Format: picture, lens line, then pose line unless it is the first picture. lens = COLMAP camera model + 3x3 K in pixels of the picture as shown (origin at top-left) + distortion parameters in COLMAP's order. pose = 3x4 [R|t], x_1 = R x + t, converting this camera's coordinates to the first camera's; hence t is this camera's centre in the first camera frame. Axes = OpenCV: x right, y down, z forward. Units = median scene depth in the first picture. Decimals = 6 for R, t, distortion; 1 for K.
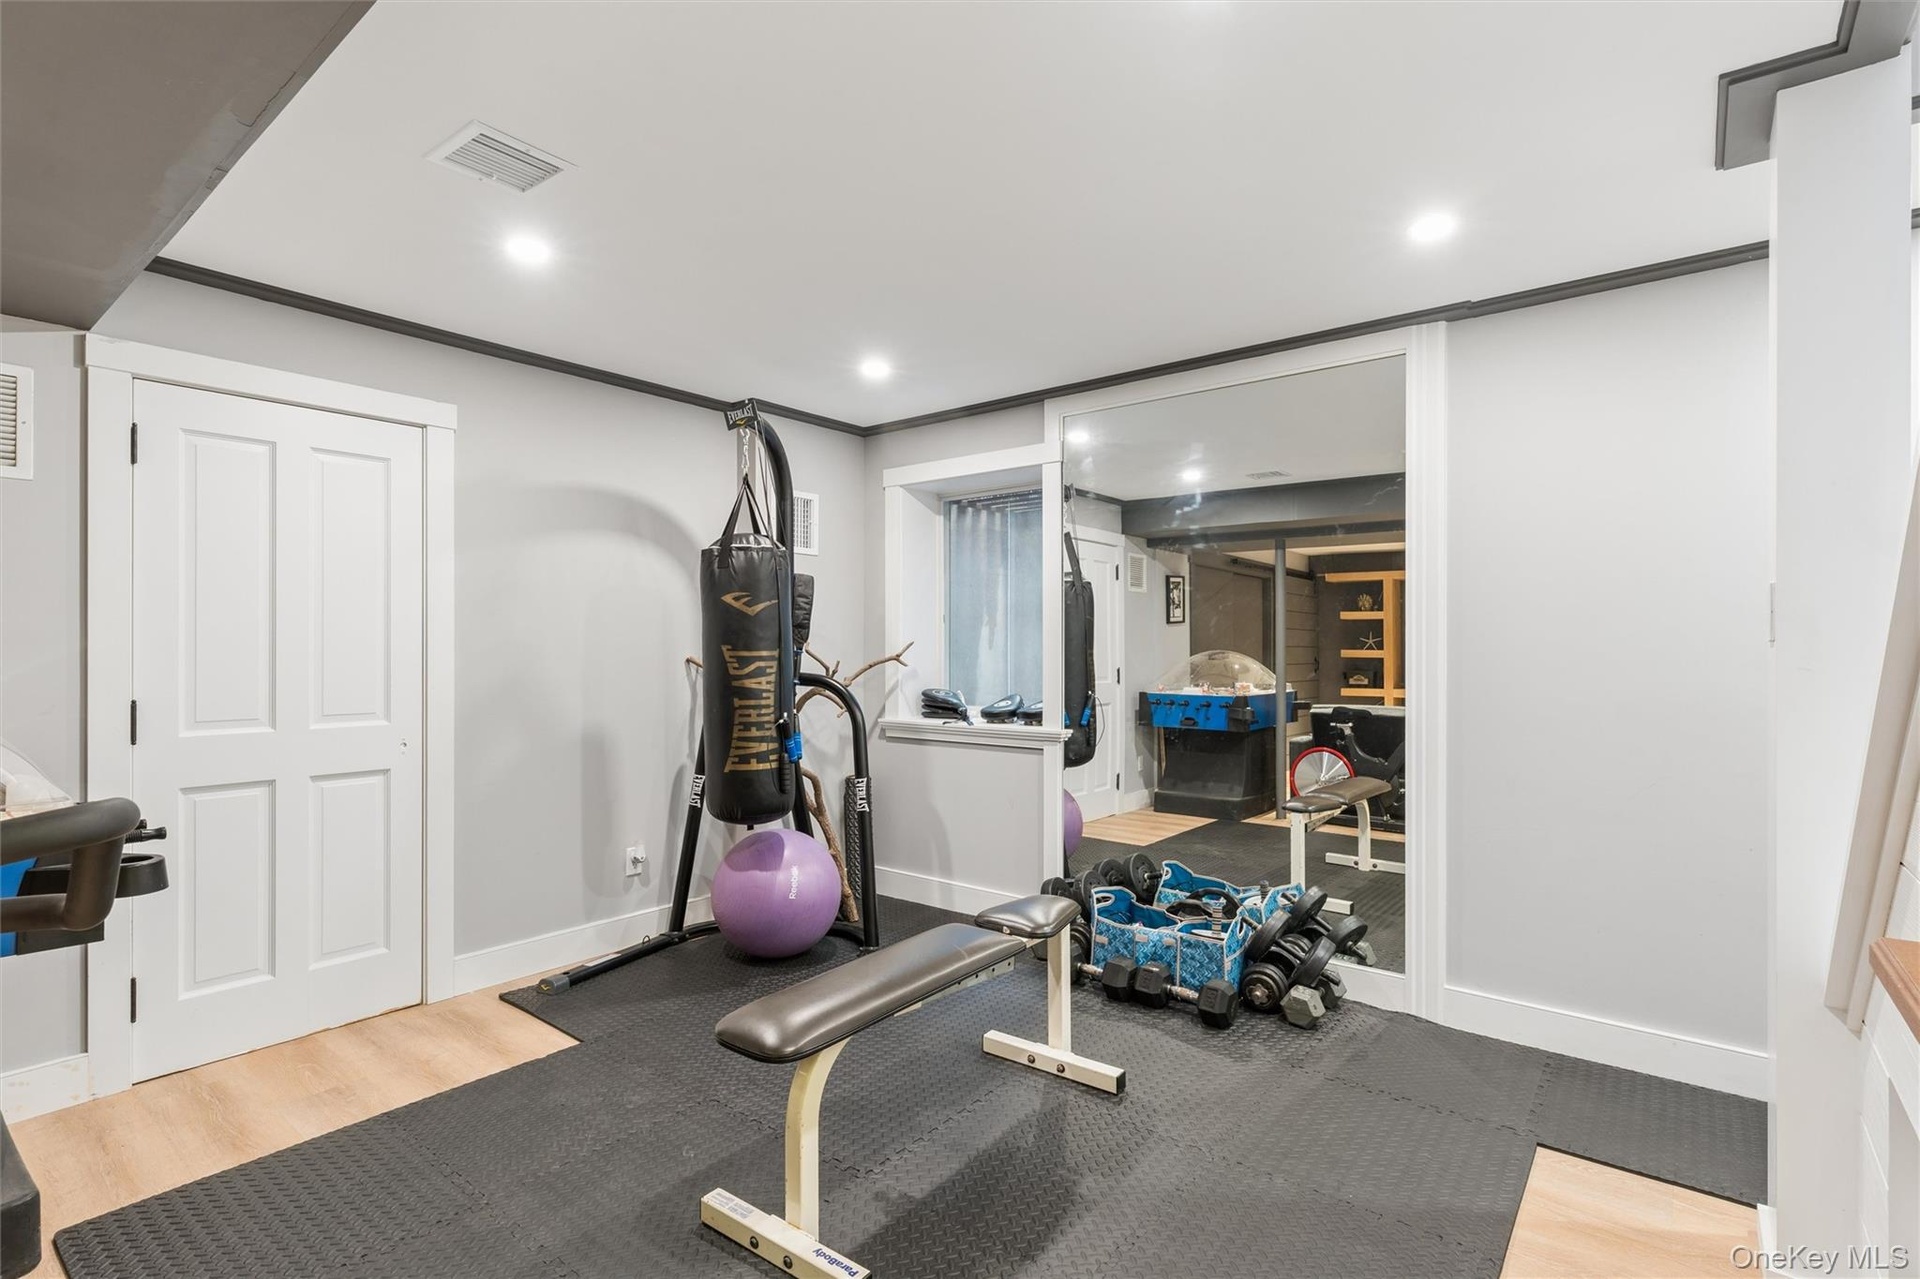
lens RADIAL K [[921.5, 0, 949.3], [0, 921.5, 644.8], [0, 0, 1]] dist [0.001742, -0.000022]
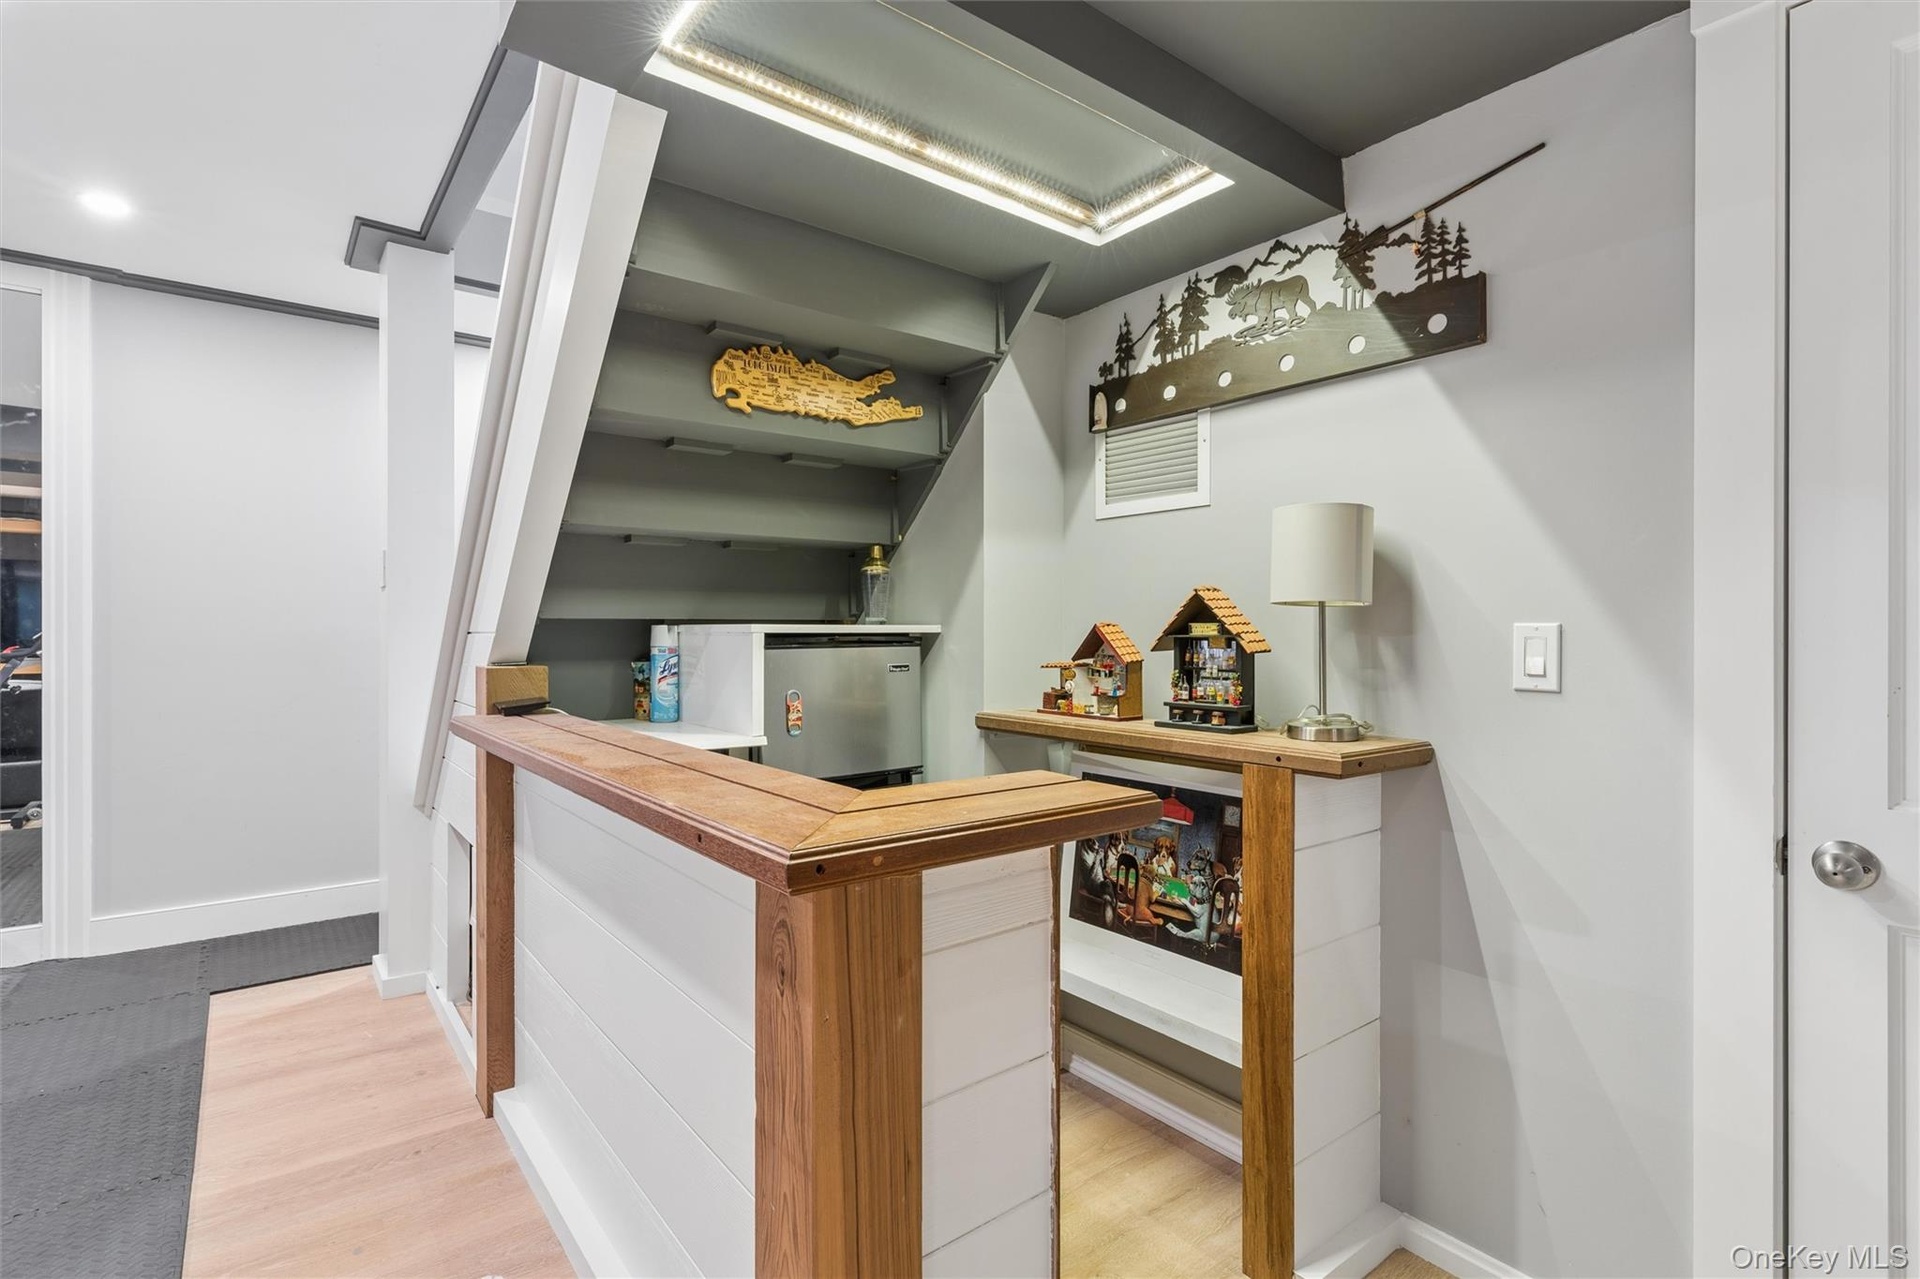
lens RADIAL K [[915.8, 0, 976.3], [0, 915.8, 640.7], [0, 0, 1]] dist [0.002006, 0.000332]
pose [[0.221522, -0.008519, 0.975118, -0.307926], [-0.005147, 0.999938, 0.009905, 0.049735], [-0.975142, -0.007213, 0.221465, -0.250029]]
